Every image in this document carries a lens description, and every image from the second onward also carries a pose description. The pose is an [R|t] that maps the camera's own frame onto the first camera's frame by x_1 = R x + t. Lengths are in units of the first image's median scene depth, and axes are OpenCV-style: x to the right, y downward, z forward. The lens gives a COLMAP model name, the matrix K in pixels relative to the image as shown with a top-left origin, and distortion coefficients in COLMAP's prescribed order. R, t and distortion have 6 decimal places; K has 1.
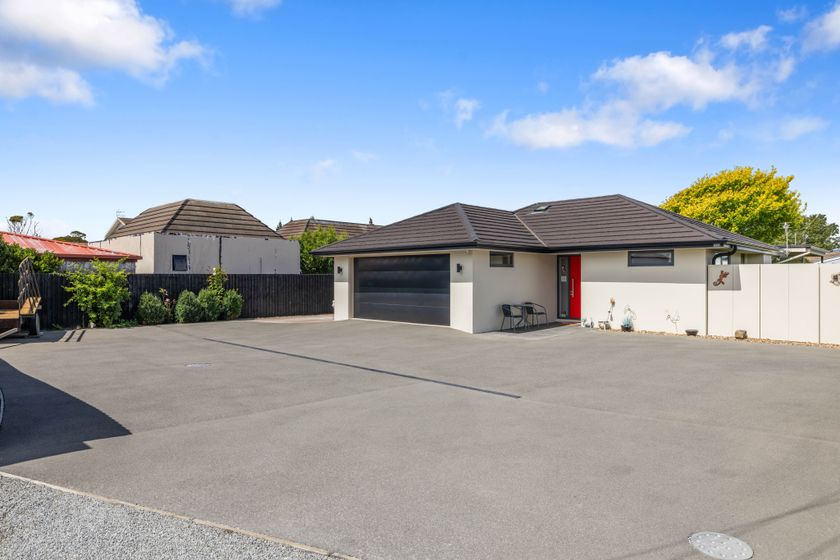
lens RADIAL K [[528.0, 0, 435.6], [0, 528.0, 277.8], [0, 0, 1]] dist [-0.001685, -0.000273]
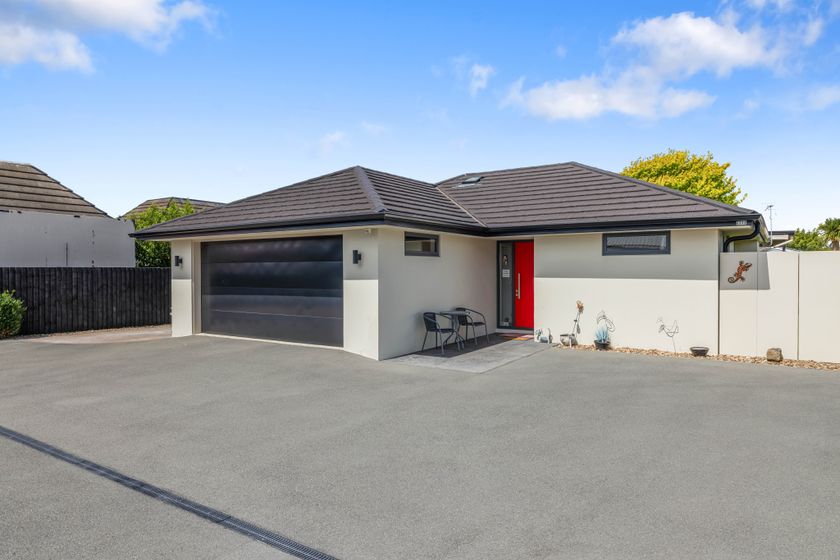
lens RADIAL K [[528.0, 0, 435.6], [0, 528.0, 277.8], [0, 0, 1]] dist [-0.001685, -0.000273]
pose [[0.986146, -0.004109, 0.165831, 0.029342], [0.002400, 0.999942, 0.010502, 0.000220], [-0.165865, -0.009959, 0.986098, 0.321842]]
